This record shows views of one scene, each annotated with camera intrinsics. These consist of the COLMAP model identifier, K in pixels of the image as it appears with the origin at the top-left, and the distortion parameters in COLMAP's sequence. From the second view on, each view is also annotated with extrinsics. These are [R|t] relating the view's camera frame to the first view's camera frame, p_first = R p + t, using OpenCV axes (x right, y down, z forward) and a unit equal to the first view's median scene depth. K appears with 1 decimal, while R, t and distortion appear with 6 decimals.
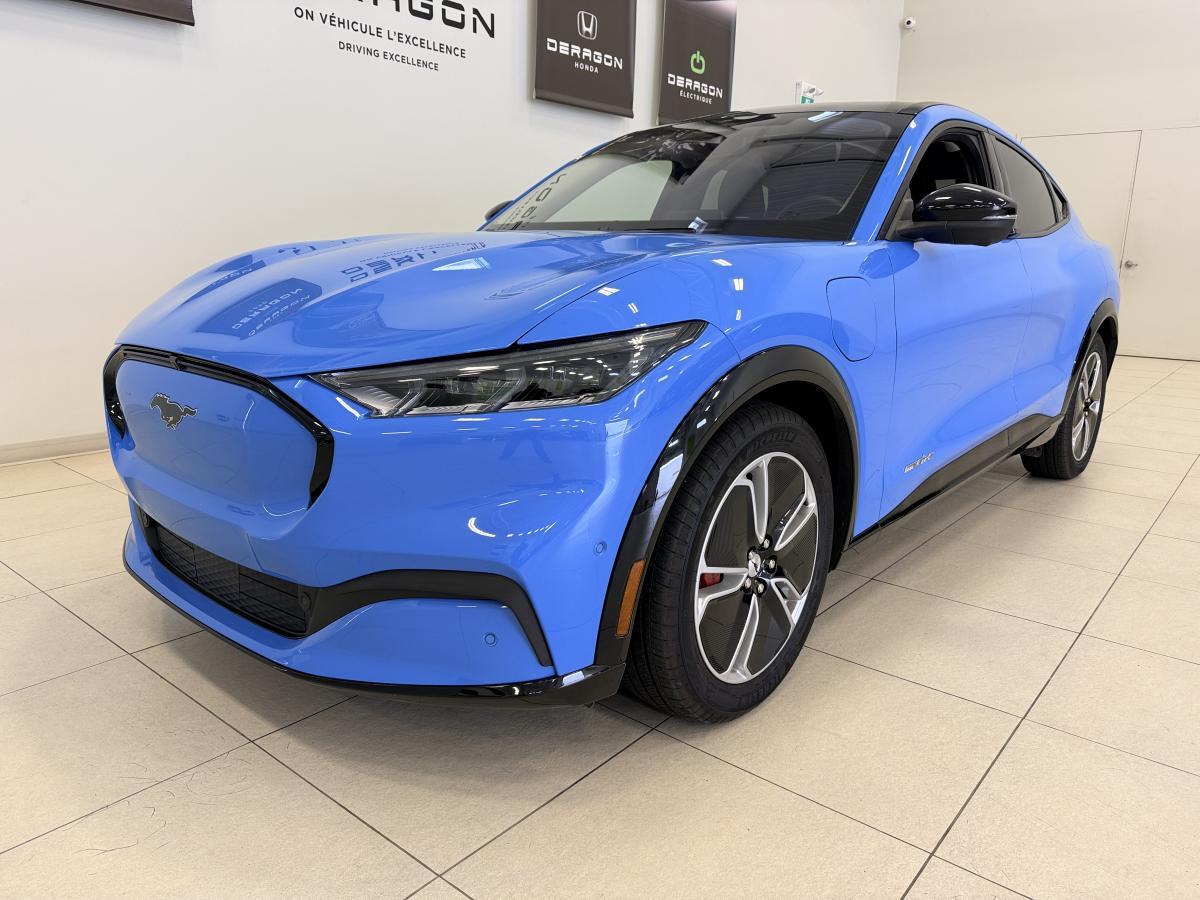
lens RADIAL K [[857.4, 0, 600.0], [0, 857.4, 450.0], [0, 0, 1]] dist [0.032985, -0.042085]
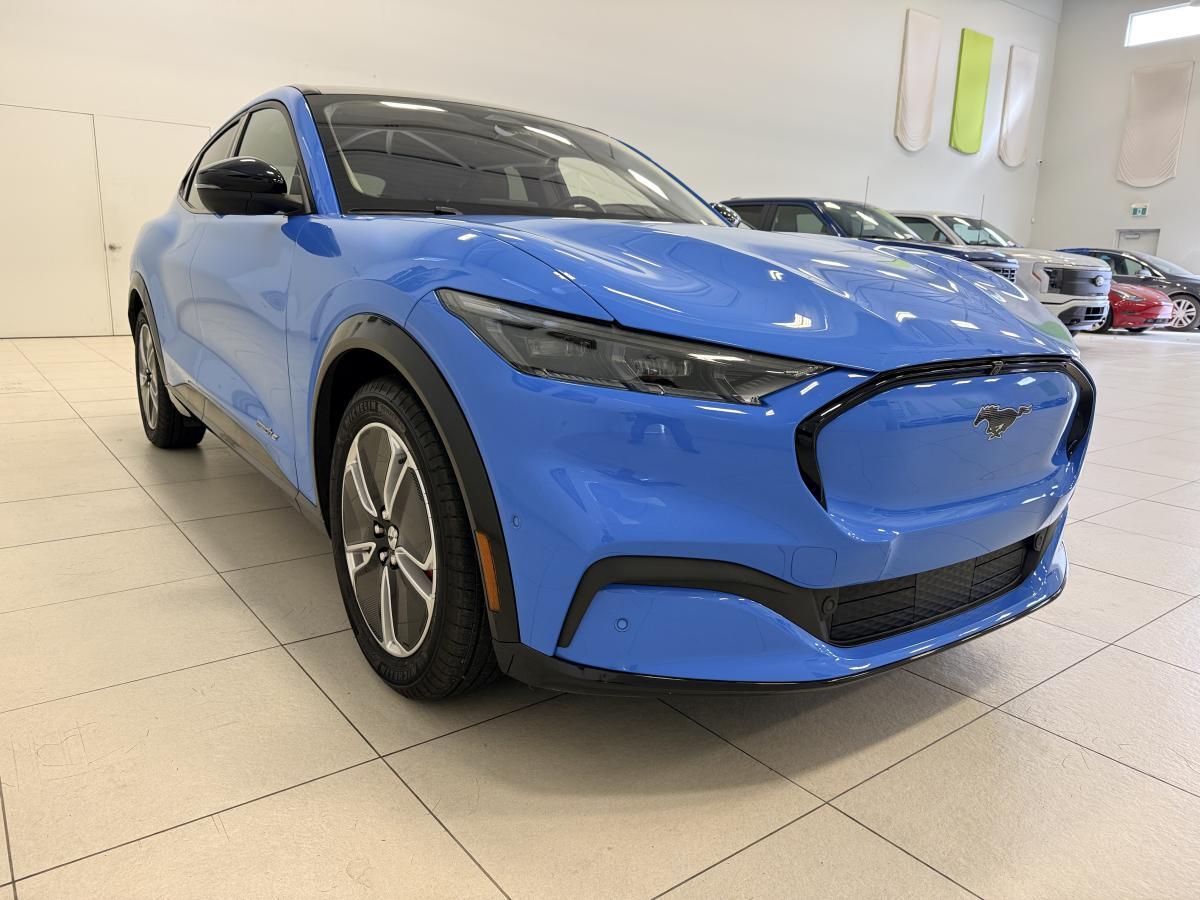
lens RADIAL K [[857.4, 0, 600.0], [0, 857.4, 450.0], [0, 0, 1]] dist [0.032985, -0.042085]
pose [[0.218922, -0.219991, 0.950620, -0.414404], [0.197889, 0.964016, 0.177518, -0.073775], [-0.955465, 0.149254, 0.254578, 0.326172]]
